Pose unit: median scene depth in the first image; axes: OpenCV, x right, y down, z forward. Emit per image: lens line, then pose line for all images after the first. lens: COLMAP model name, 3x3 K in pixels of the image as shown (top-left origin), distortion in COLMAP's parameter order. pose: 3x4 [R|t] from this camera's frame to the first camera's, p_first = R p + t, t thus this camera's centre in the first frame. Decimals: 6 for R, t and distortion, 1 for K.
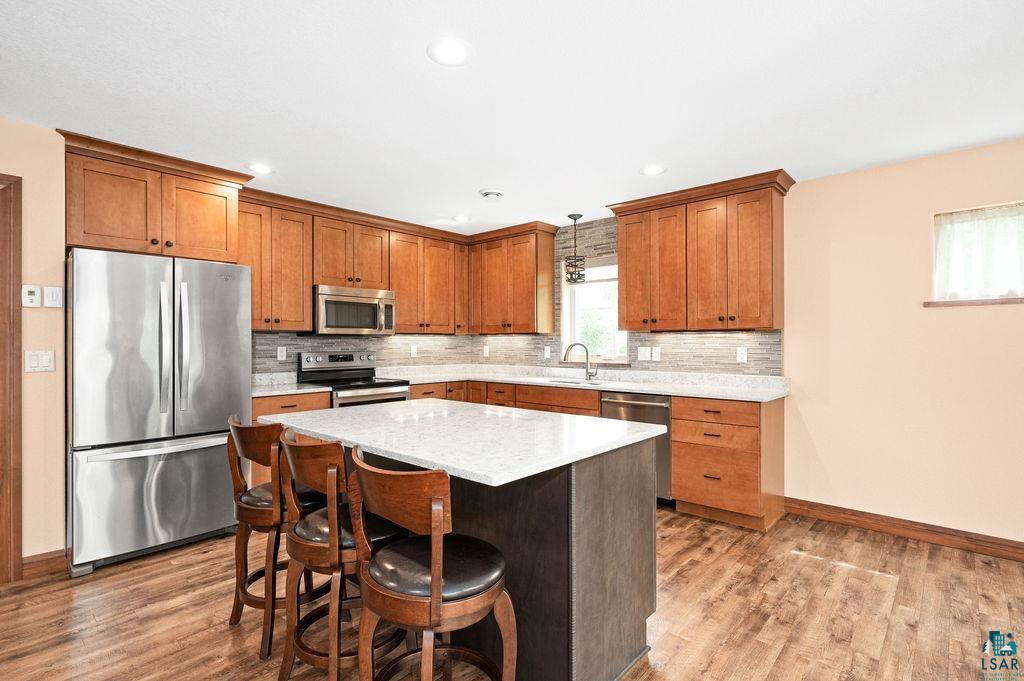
lens RADIAL K [[490.0, 0, 510.8], [0, 490.0, 341.3], [0, 0, 1]] dist [0.000898, 0.001289]
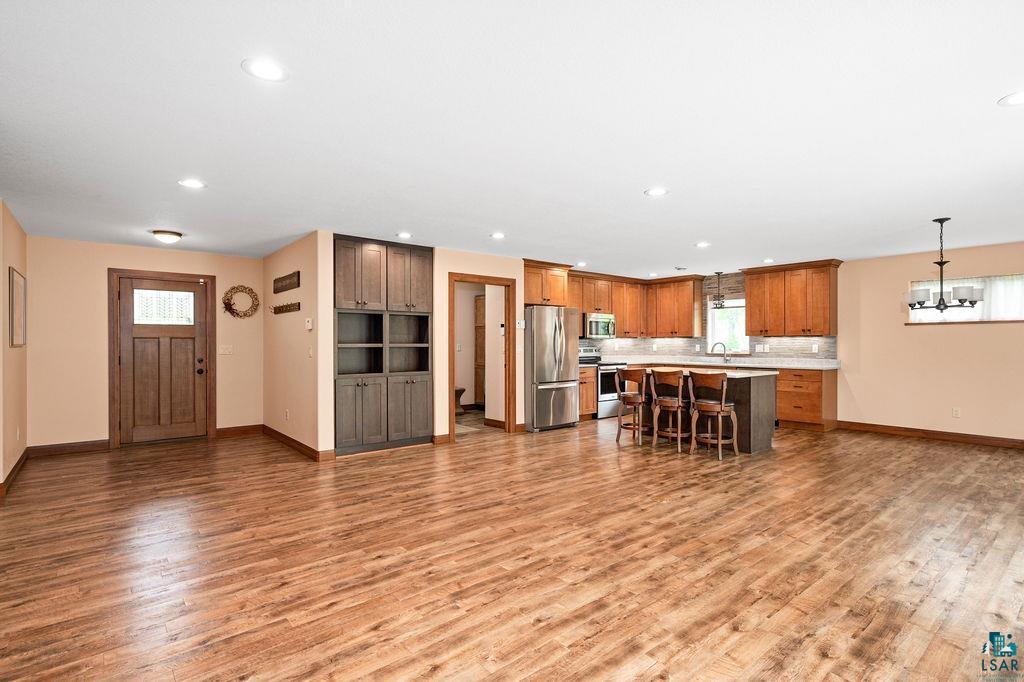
lens RADIAL K [[505.9, 0, 512.7], [0, 505.9, 343.2], [0, 0, 1]] dist [0.003770, 0.001734]
pose [[0.990580, 0.000517, -0.136932, -0.466944], [-0.000020, 0.999993, 0.003630, -0.001204], [0.136933, -0.003593, 0.990574, -1.223034]]
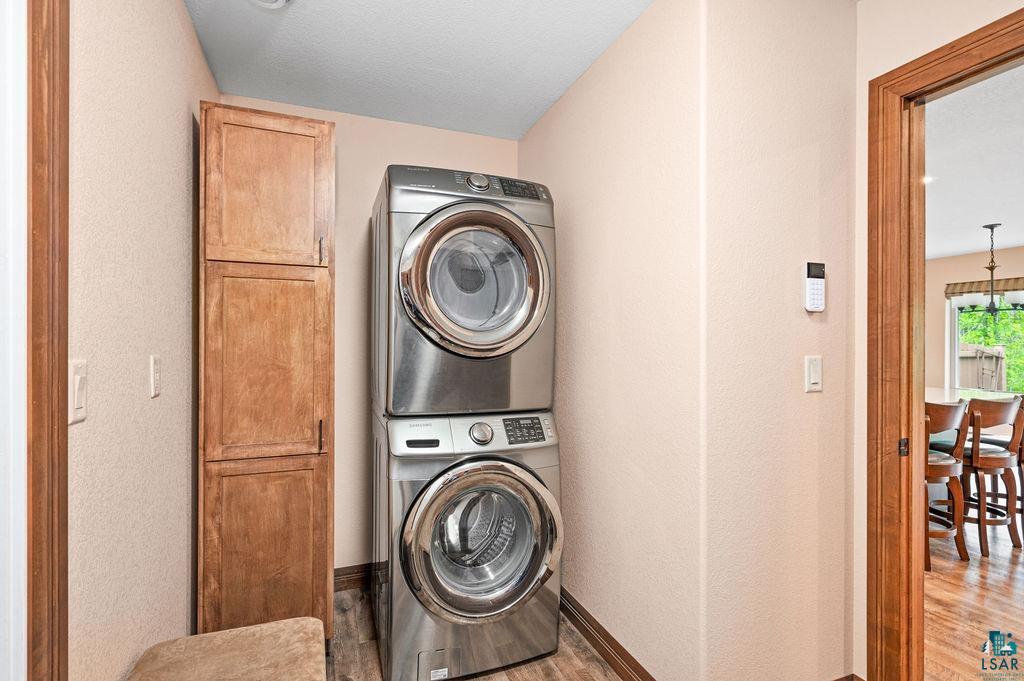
lens RADIAL K [[487.9, 0, 511.1], [0, 487.9, 344.1], [0, 0, 1]] dist [0.001652, 0.001004]
pose [[0.446171, -0.000742, 0.894948, -1.307715], [-0.003742, 0.999989, 0.002695, 0.001387], [-0.894940, -0.004551, 0.446163, 0.853349]]
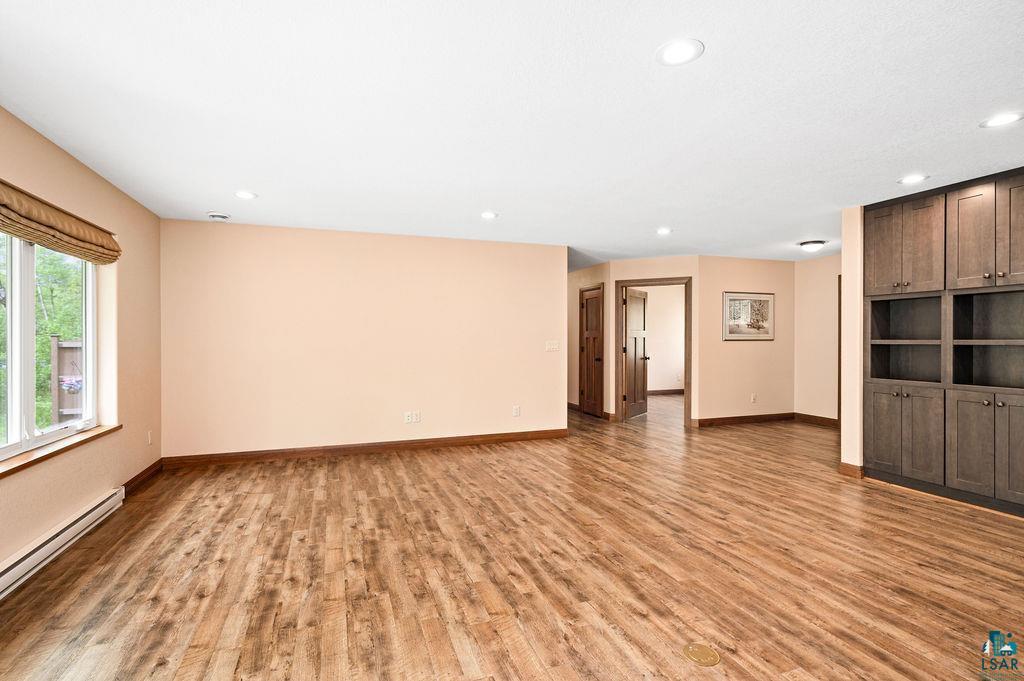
lens RADIAL K [[487.9, 0, 511.1], [0, 487.9, 344.1], [0, 0, 1]] dist [0.001652, 0.001004]
pose [[-0.466117, 0.009990, -0.884667, 0.279209], [0.005175, 0.999950, 0.008565, 0.001107], [0.884708, -0.000586, -0.466145, 0.001469]]
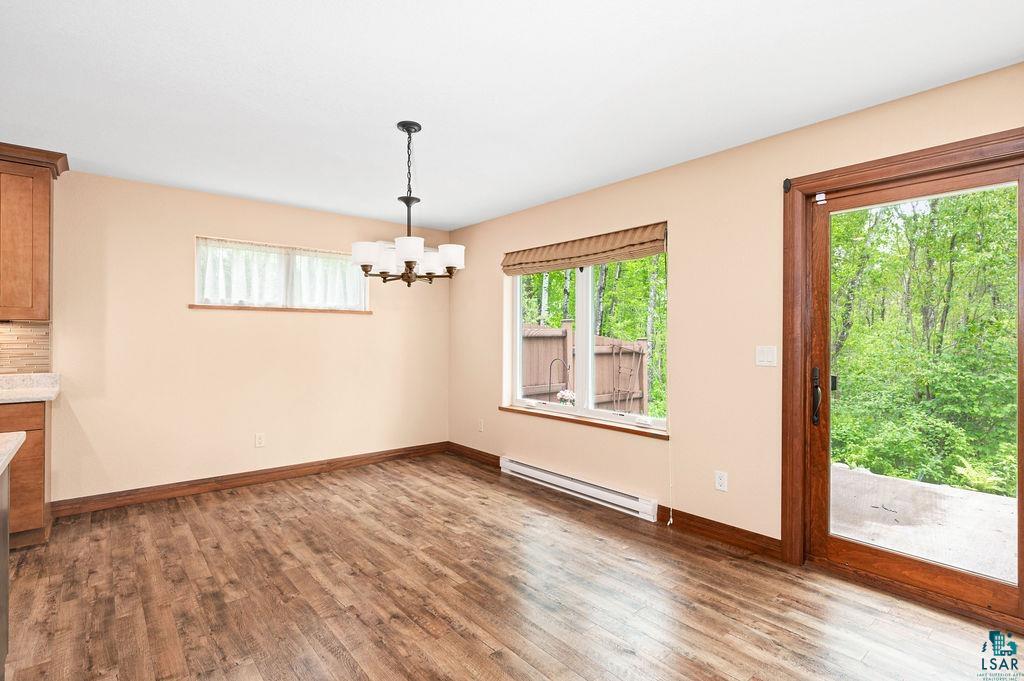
lens RADIAL K [[495.2, 0, 507.1], [0, 495.2, 336.0], [0, 0, 1]] dist [-0.001311, 0.000698]
pose [[0.143110, 0.003935, 0.989699, -0.252739], [-0.006624, 0.999974, -0.003018, -0.000558], [-0.989685, -0.006124, 0.143132, 0.012904]]
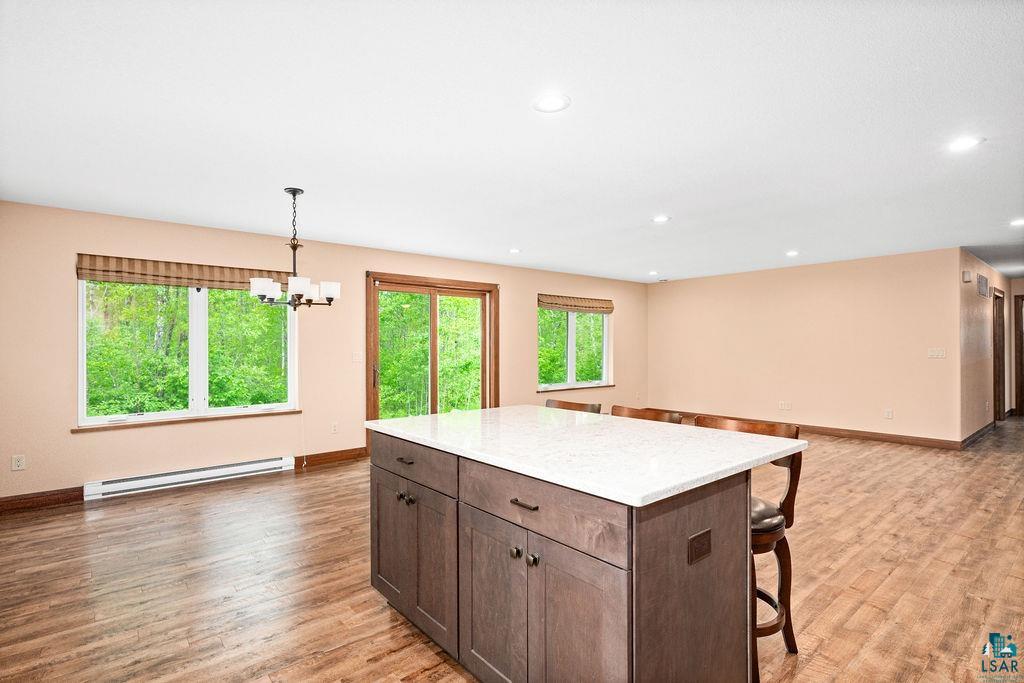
lens RADIAL K [[493.2, 0, 512.0], [0, 493.2, 341.5], [0, 0, 1]] dist [0.005156, 0.000155]
pose [[-0.989943, 0.006755, 0.141305, -0.109401], [0.004658, 0.999874, -0.015166, 0.003870], [-0.141390, -0.014355, -0.989850, 1.217426]]
